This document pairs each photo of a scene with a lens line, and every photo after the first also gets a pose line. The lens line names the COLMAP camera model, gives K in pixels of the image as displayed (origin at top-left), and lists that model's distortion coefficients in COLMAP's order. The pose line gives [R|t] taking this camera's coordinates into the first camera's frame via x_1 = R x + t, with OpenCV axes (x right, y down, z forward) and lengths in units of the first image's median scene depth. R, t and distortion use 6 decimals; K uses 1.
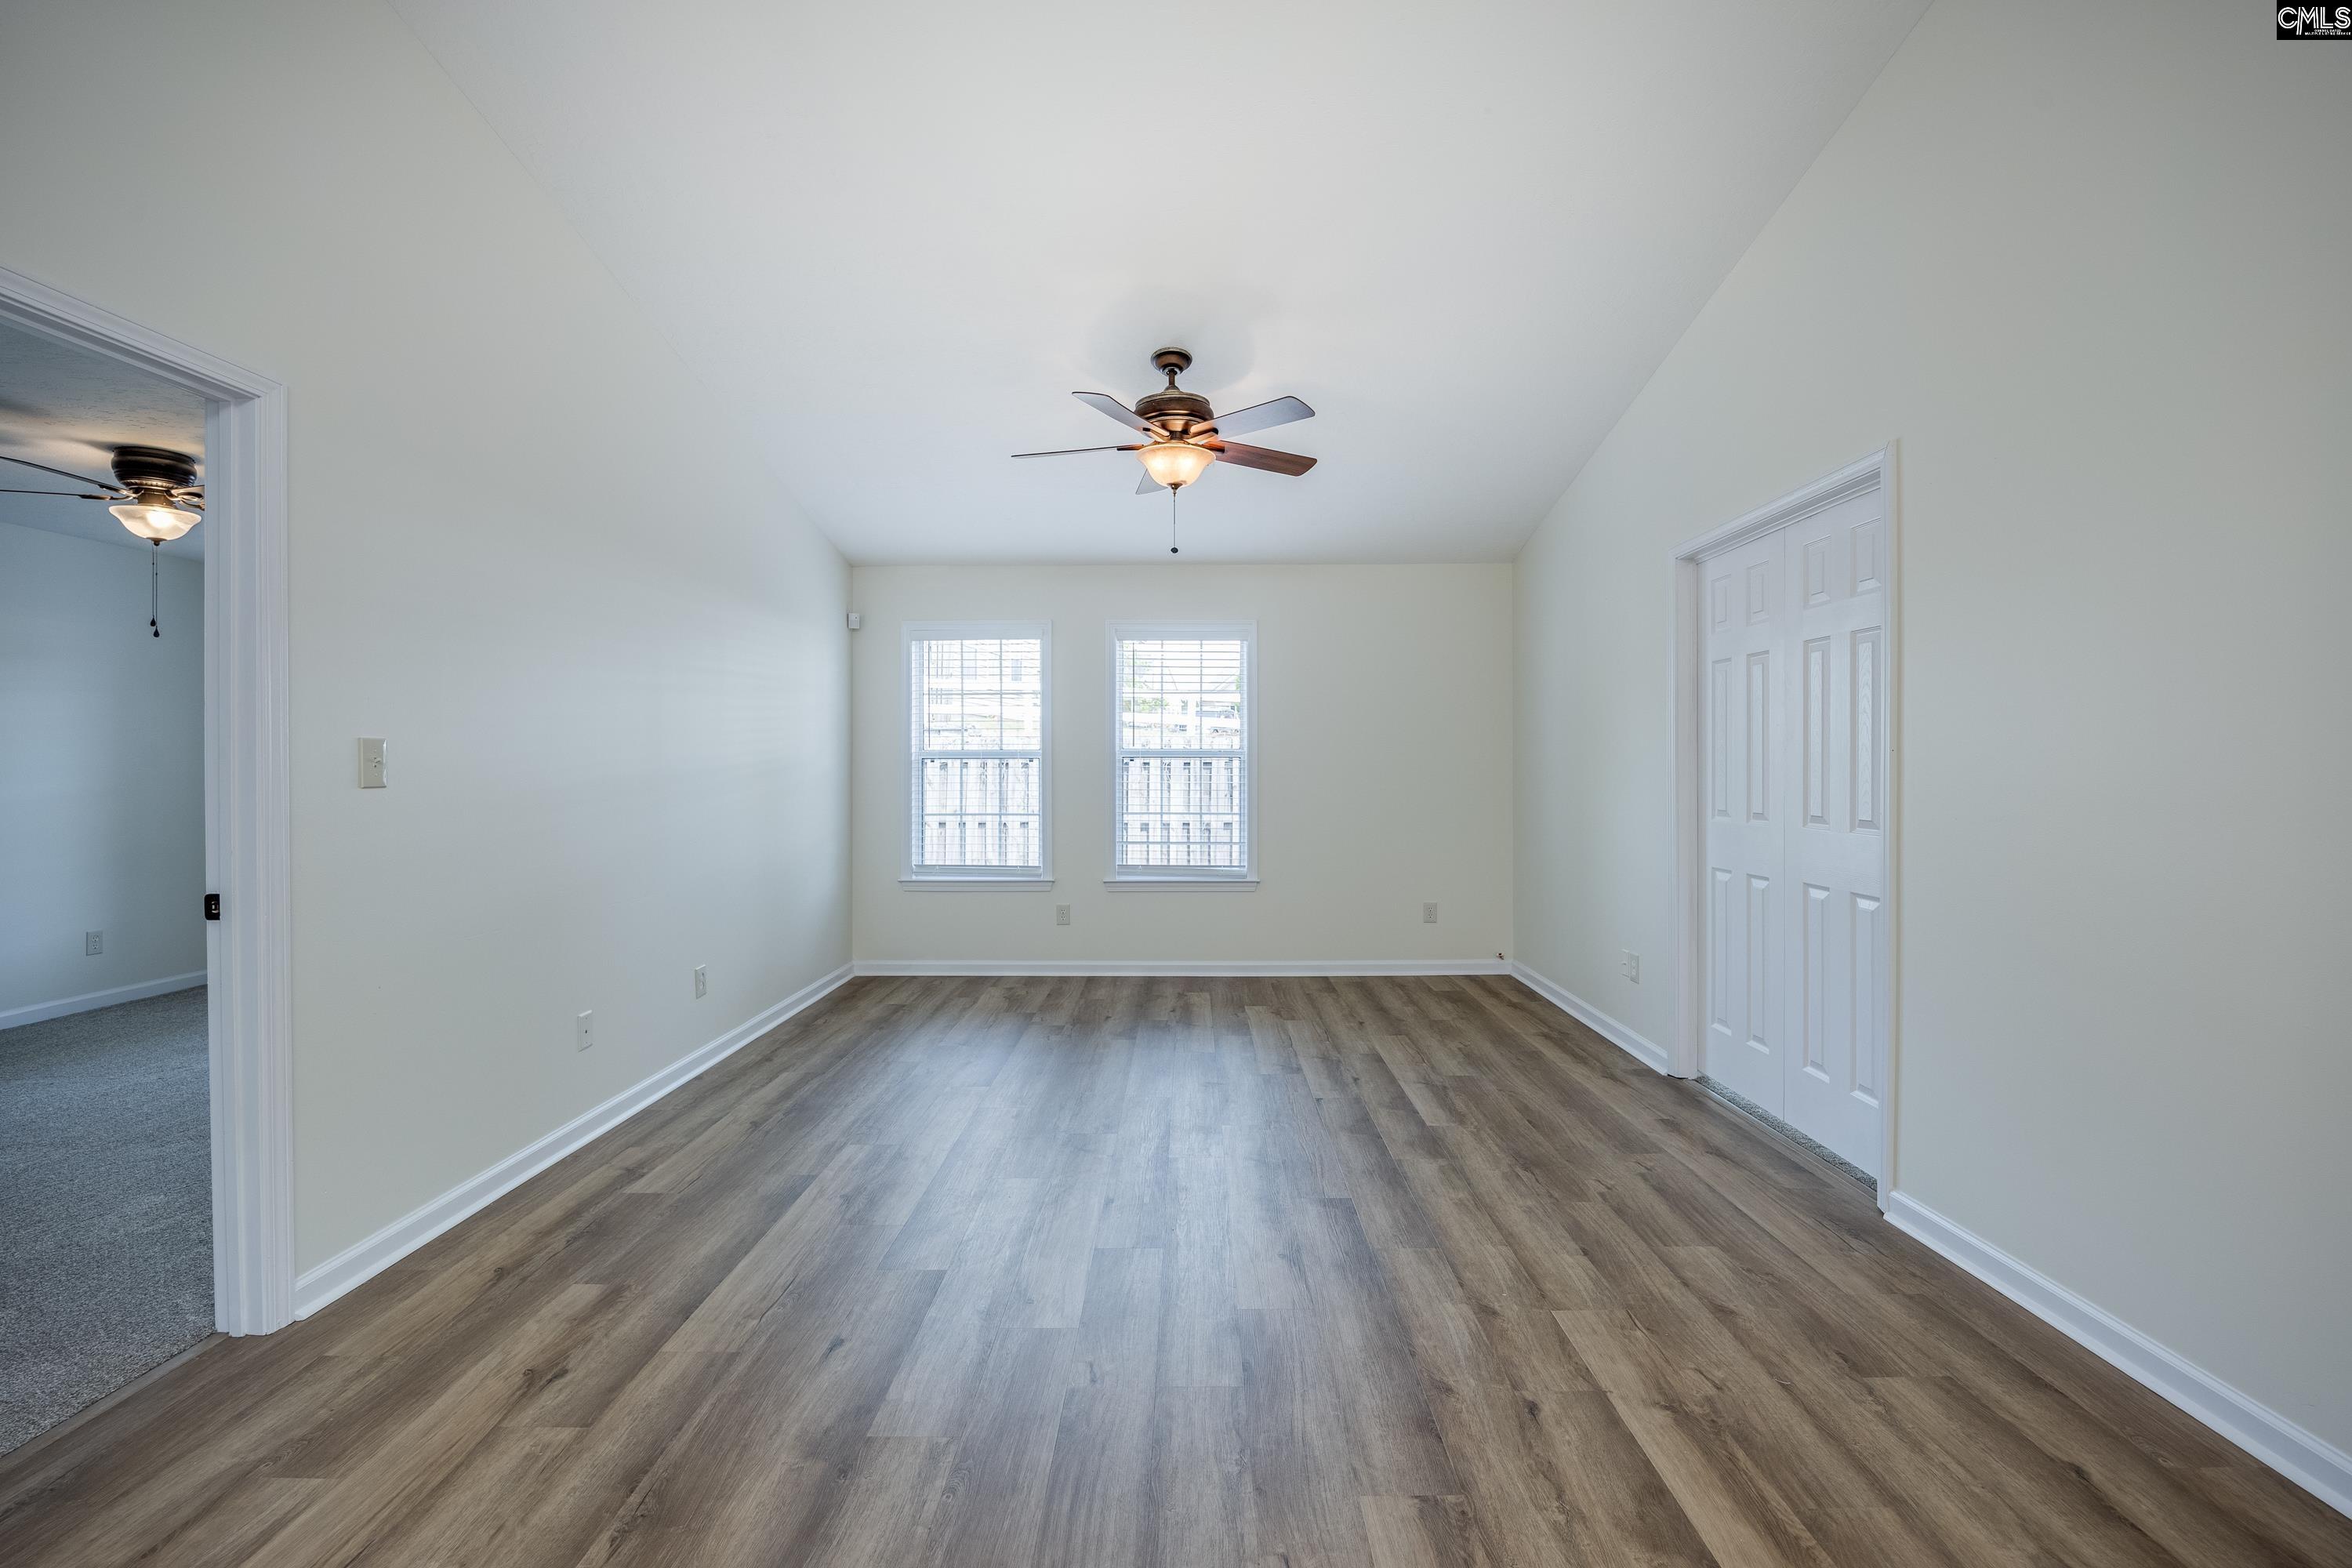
lens RADIAL K [[1037.9, 0, 1175.3], [0, 1037.9, 769.3], [0, 0, 1]] dist [-0.011295, 0.000235]
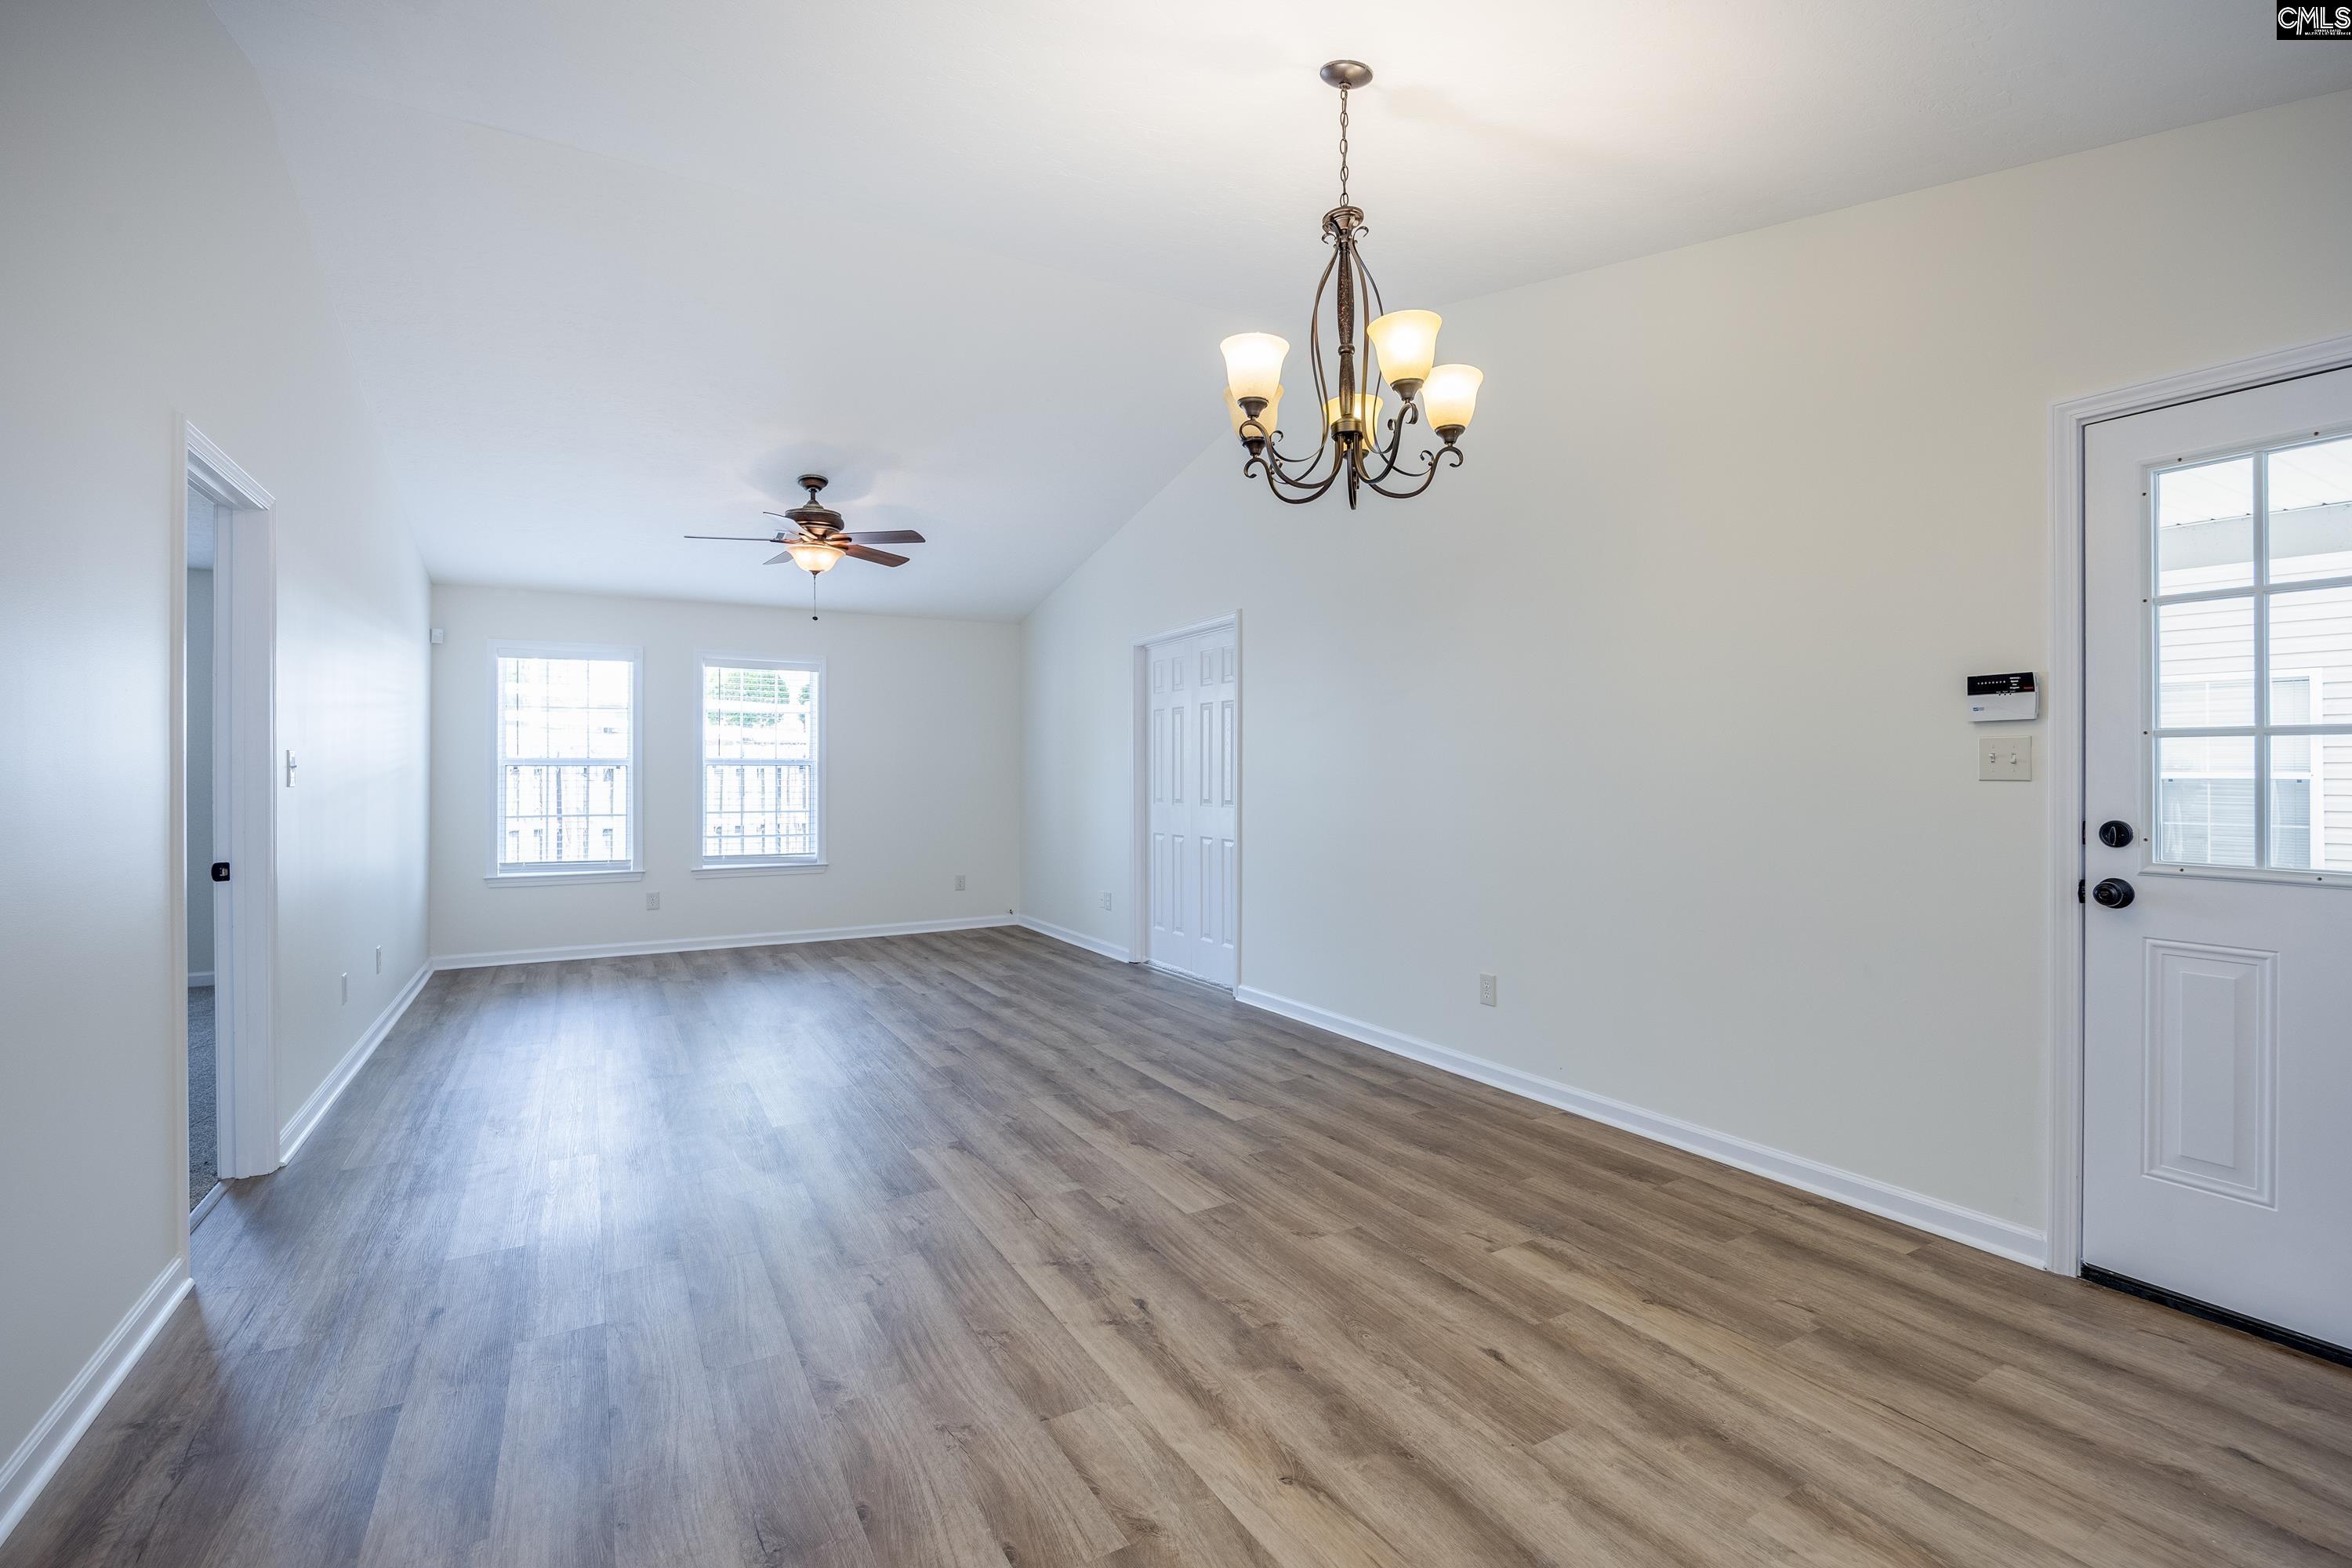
lens RADIAL K [[1066.7, 0, 1185.0], [0, 1066.7, 770.3], [0, 0, 1]] dist [-0.012431, 0.000344]
pose [[0.863915, 0.002156, 0.503633, -0.318498], [0.001011, 0.999981, -0.006016, 0.003892], [-0.503636, 0.005707, 0.863897, -0.536991]]
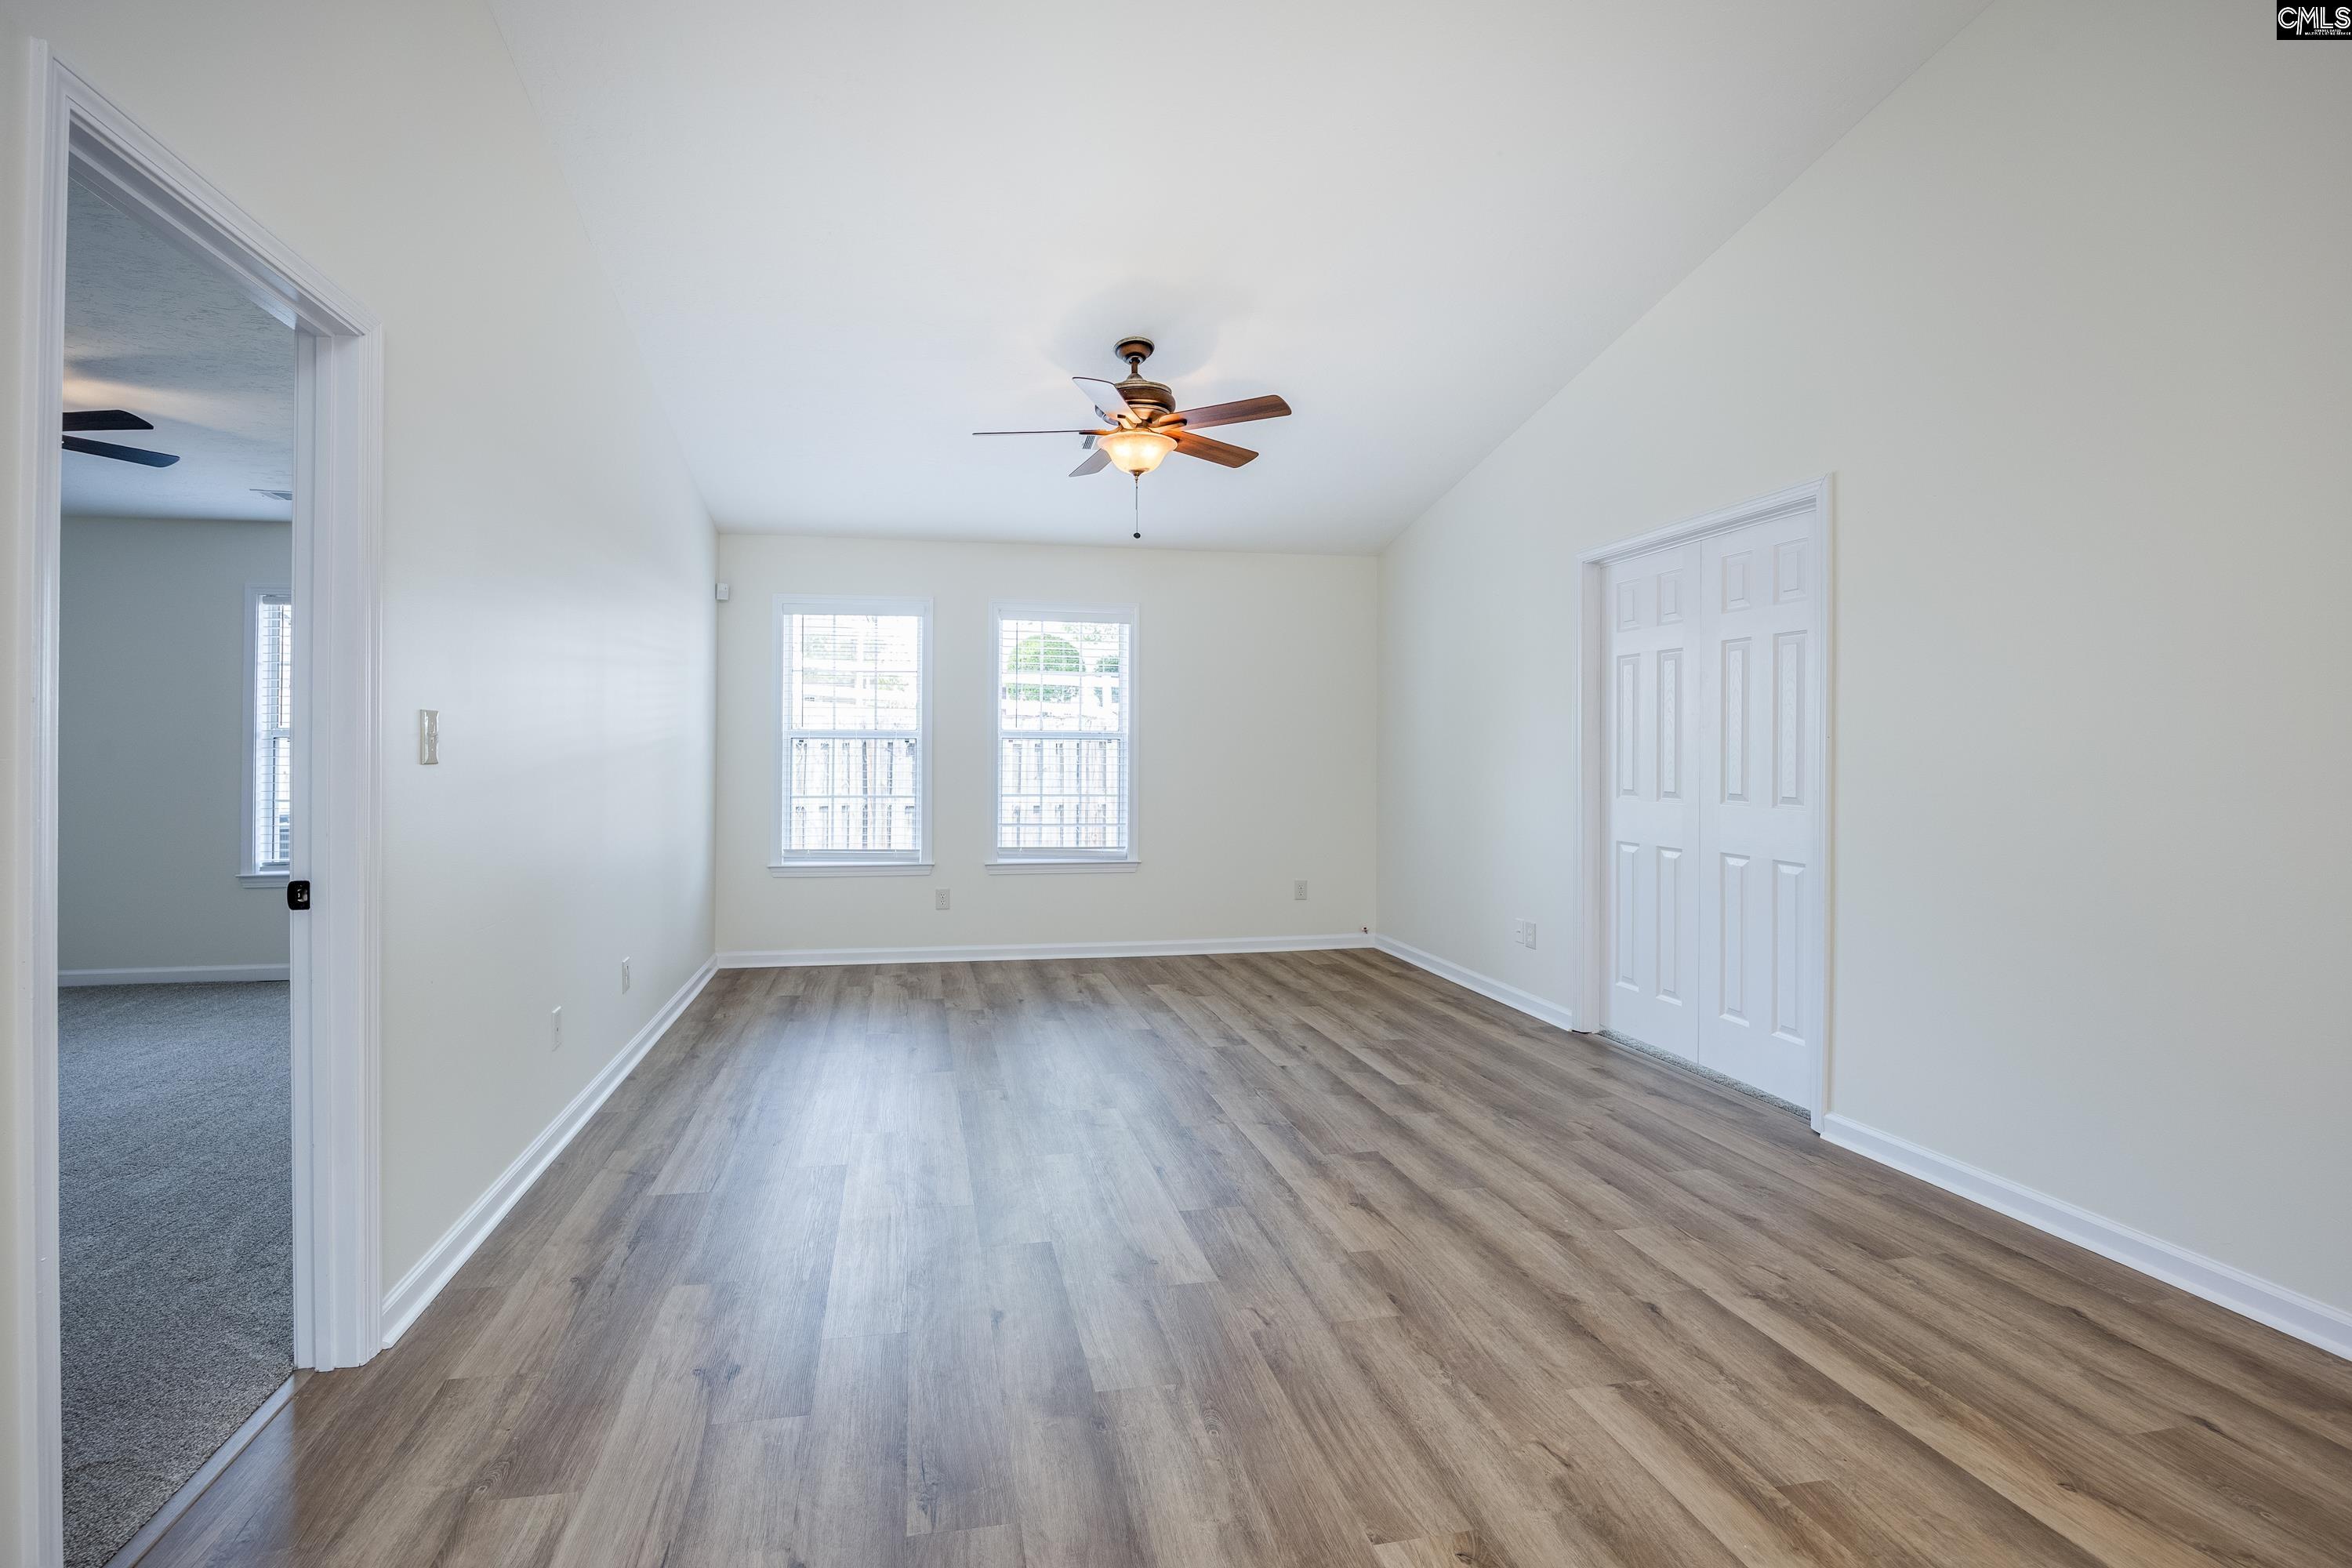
lens RADIAL K [[1071.1, 0, 1093.4], [0, 1071.1, 744.7], [0, 0, 1]] dist [-0.010904, 0.000470]
pose [[0.983097, 0.006746, 0.182962, -0.254561], [-0.005470, 0.999957, -0.007479, 0.002728], [-0.183005, 0.006351, 0.983092, -0.028260]]
